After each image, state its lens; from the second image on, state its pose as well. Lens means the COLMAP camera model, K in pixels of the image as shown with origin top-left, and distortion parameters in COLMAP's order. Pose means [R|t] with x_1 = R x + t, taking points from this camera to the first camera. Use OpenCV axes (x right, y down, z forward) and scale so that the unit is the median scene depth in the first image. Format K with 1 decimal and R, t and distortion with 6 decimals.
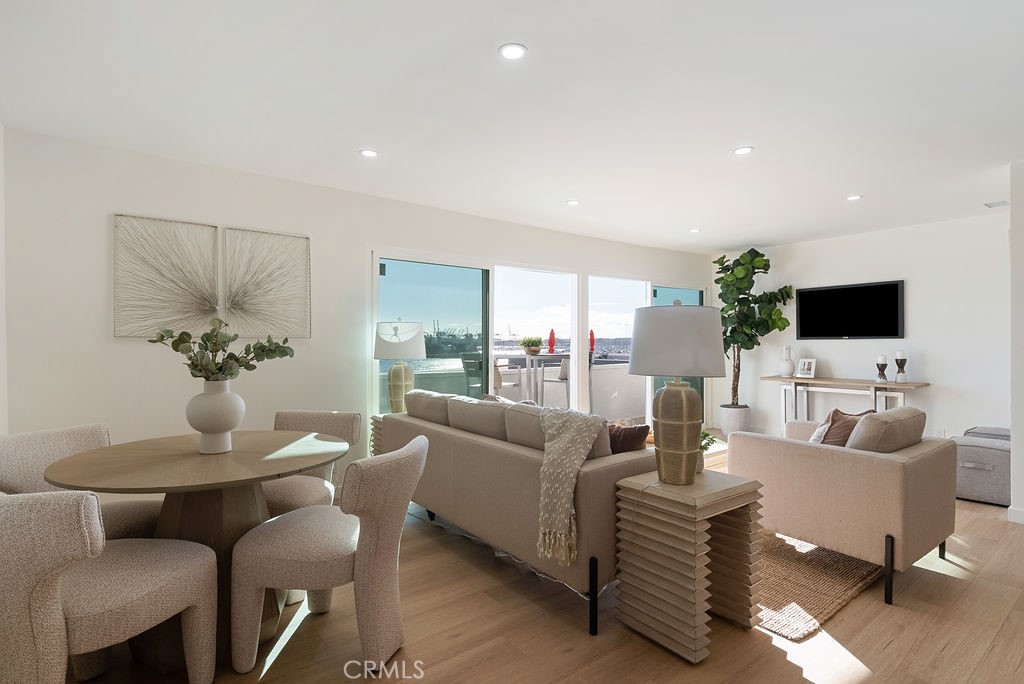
lens RADIAL K [[514.0, 0, 514.6], [0, 514.0, 347.1], [0, 0, 1]] dist [0.002938, 0.000515]
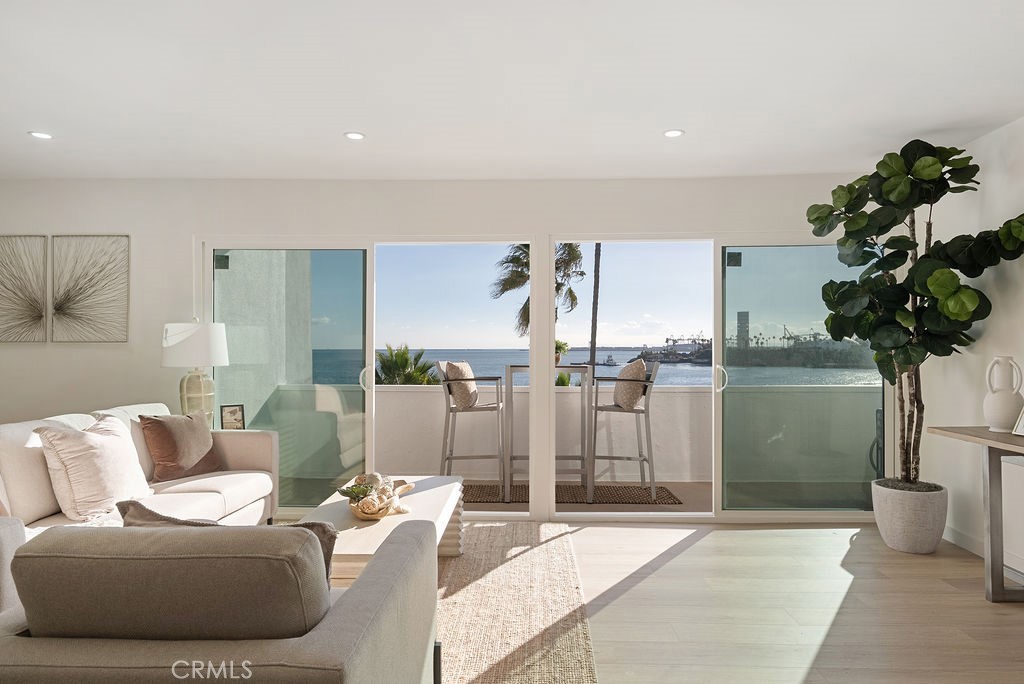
lens RADIAL K [[613.6, 0, 516.7], [0, 613.6, 352.0], [0, 0, 1]] dist [-0.001368, 0.002535]
pose [[0.775048, 0.005552, -0.631878, 0.828432], [-0.006886, 0.999976, 0.000341, -0.005295], [0.631864, 0.004087, 0.775068, 0.557870]]
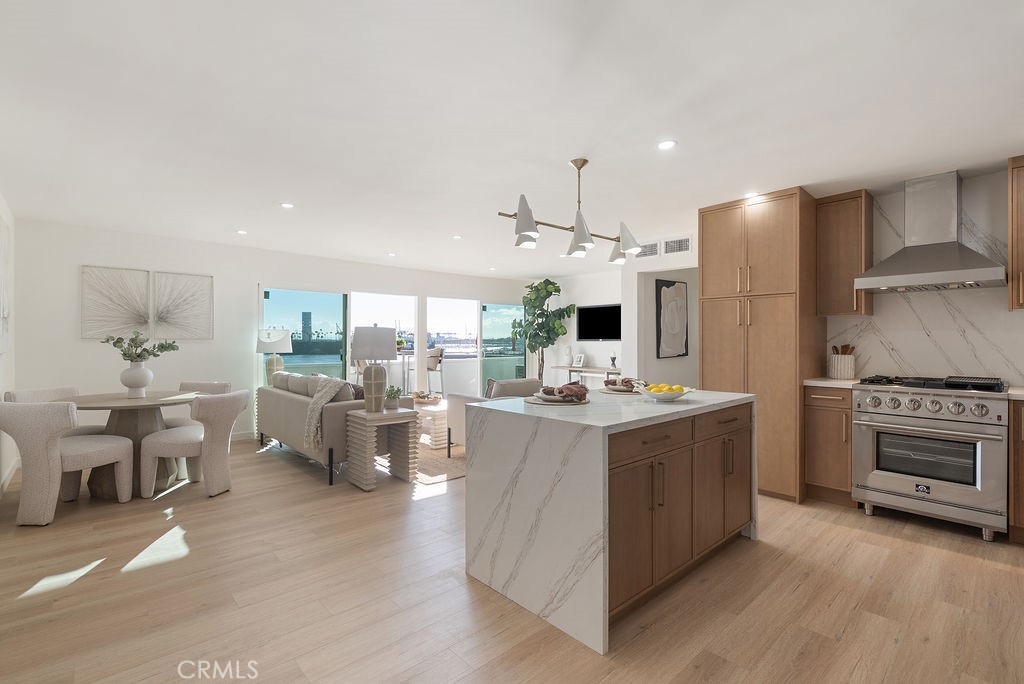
lens RADIAL K [[469.8, 0, 512.0], [0, 469.8, 342.0], [0, 0, 1]] dist [-0.000228, 0.000188]
pose [[0.996261, 0.004316, 0.086291, 0.385514], [-0.003708, 0.999967, -0.007212, -0.002384], [-0.086320, 0.006865, 0.996244, -0.509707]]
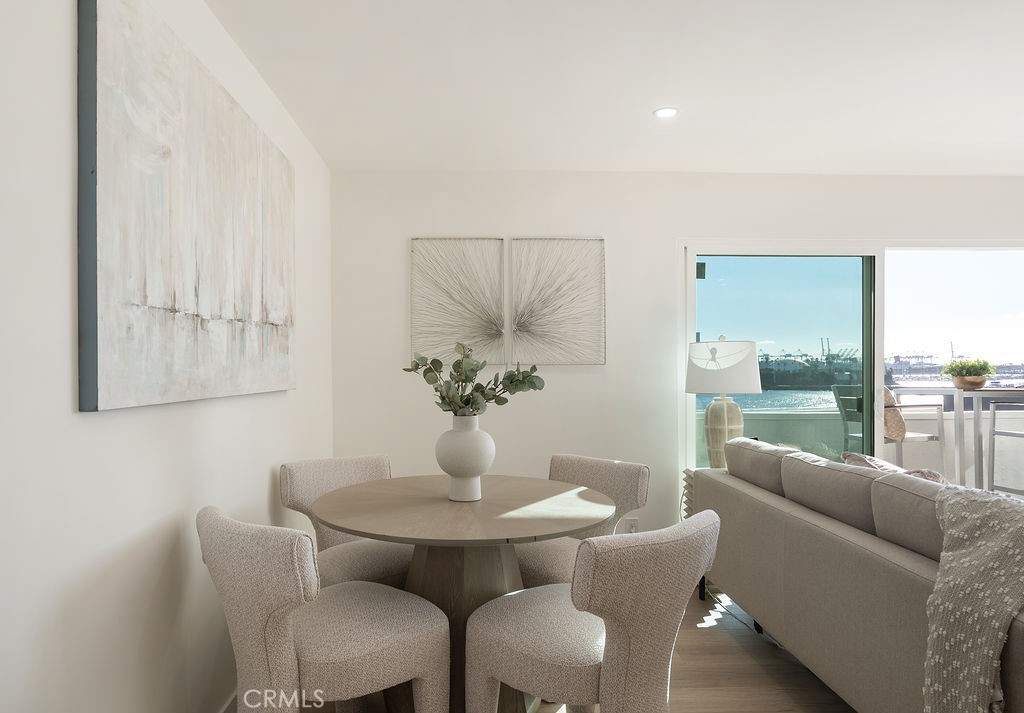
lens RADIAL K [[642.3, 0, 489.3], [0, 642.3, 371.2], [0, 0, 1]] dist [0.004544, 0.001157]
pose [[0.805990, -0.001578, -0.591927, 0.045529], [-0.002225, 0.999981, -0.005697, -0.001507], [0.591925, 0.005909, 0.805971, 0.088964]]
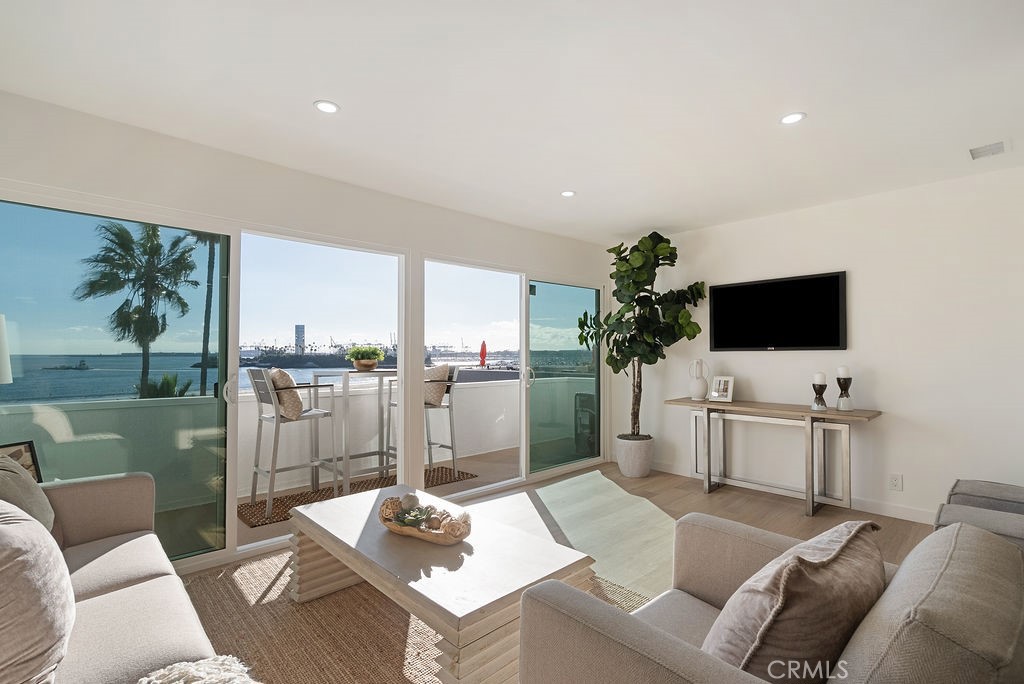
lens RADIAL K [[474.3, 0, 513.6], [0, 474.3, 354.0], [0, 0, 1]] dist [-0.002880, 0.000043]
pose [[0.995308, 0.002954, 0.096709, 0.289099], [-0.002043, 0.999953, -0.009520, -0.004556], [-0.096732, 0.009278, 0.995267, 0.498921]]
